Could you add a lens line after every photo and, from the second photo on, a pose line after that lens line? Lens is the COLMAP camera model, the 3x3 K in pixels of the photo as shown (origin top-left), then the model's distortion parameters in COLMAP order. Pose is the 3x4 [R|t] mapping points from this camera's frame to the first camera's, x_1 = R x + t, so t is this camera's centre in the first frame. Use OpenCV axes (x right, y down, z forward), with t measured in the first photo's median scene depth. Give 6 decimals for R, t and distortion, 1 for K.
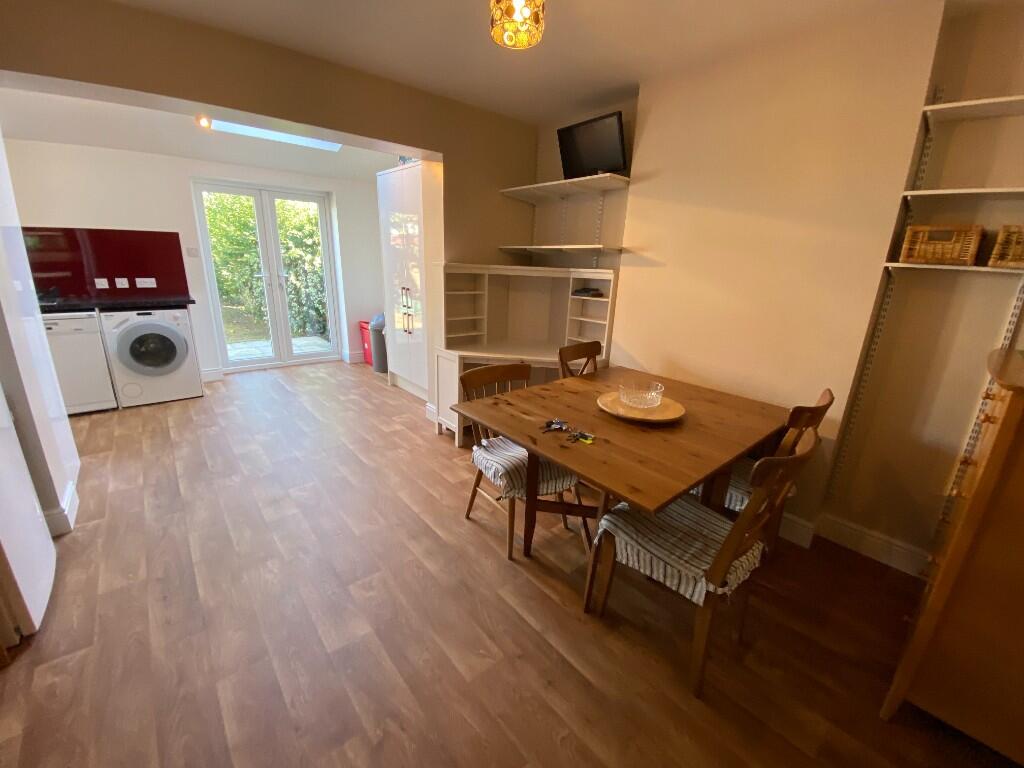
lens RADIAL K [[409.5, 0, 512.0], [0, 409.5, 384.0], [0, 0, 1]] dist [0.009730, -0.015746]
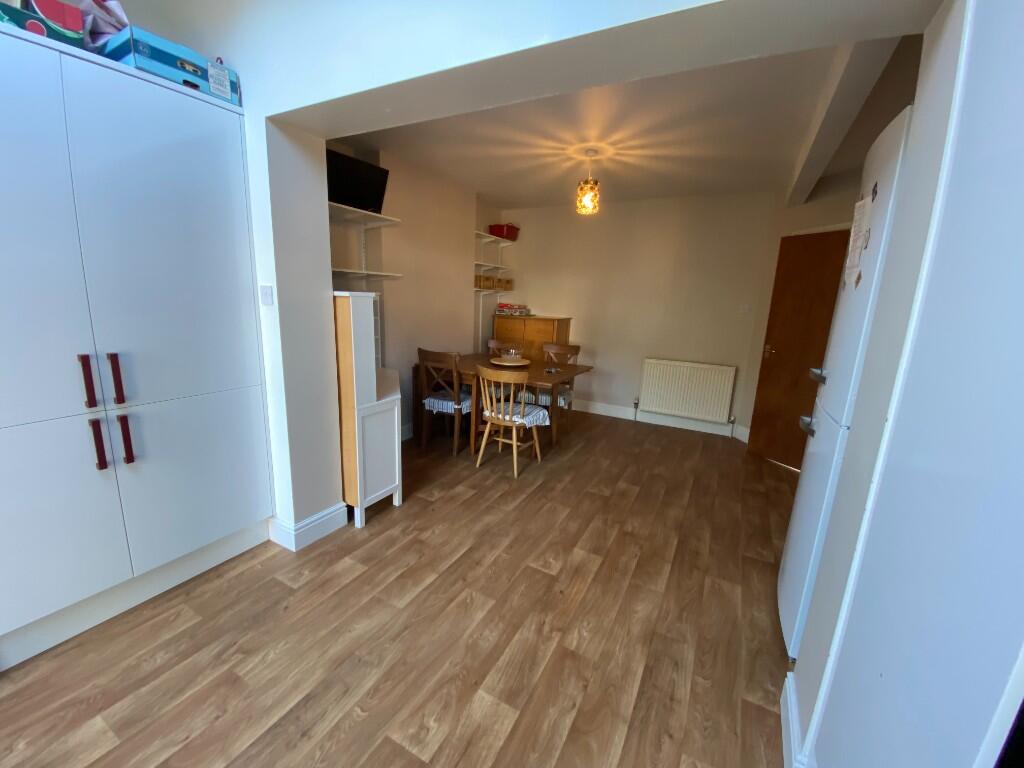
lens RADIAL K [[409.5, 0, 512.0], [0, 409.5, 384.0], [0, 0, 1]] dist [0.009730, -0.015746]
pose [[-0.344901, -0.244318, 0.906285, -0.962944], [0.229492, 0.914278, 0.333810, -0.323259], [-0.910152, 0.323116, -0.259267, 0.958762]]
